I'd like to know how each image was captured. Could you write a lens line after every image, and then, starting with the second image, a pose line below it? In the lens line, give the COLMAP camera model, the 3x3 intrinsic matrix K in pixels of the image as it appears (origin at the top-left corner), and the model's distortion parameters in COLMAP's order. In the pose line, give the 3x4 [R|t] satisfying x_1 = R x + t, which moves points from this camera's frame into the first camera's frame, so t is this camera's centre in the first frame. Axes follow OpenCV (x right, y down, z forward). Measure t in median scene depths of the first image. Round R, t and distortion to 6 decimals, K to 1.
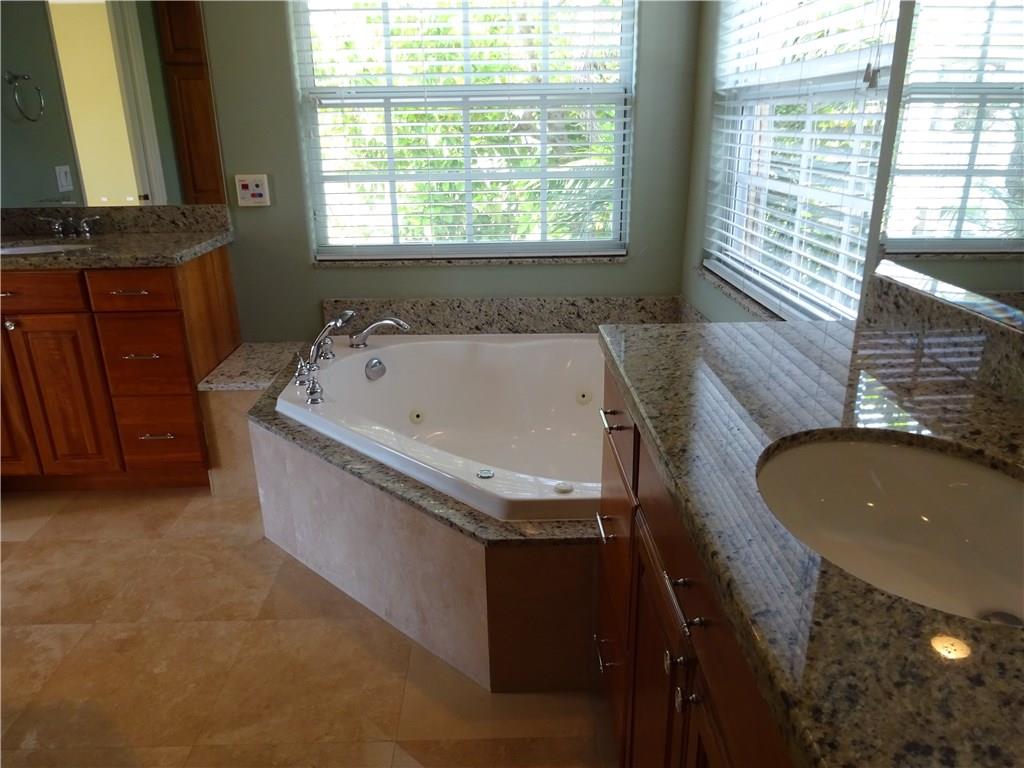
lens RADIAL K [[756.7, 0, 512.2], [0, 756.7, 390.1], [0, 0, 1]] dist [0.011901, -0.005842]
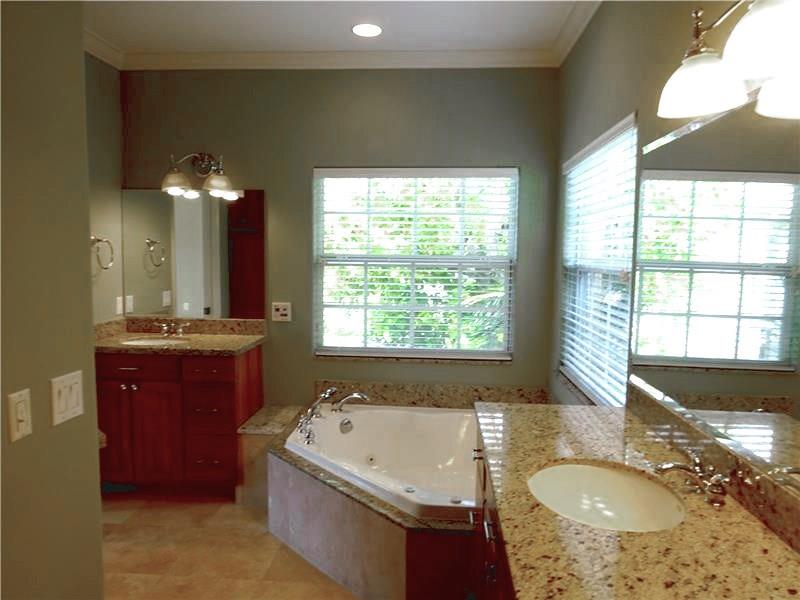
lens RADIAL K [[591.1, 0, 400.2], [0, 591.1, 304.7], [0, 0, 1]] dist [0.011901, -0.005842]
pose [[0.995458, 0.035466, -0.088350, 0.030351], [-0.056425, 0.967253, -0.247463, 0.027830], [0.076680, 0.251324, 0.964861, -0.247287]]
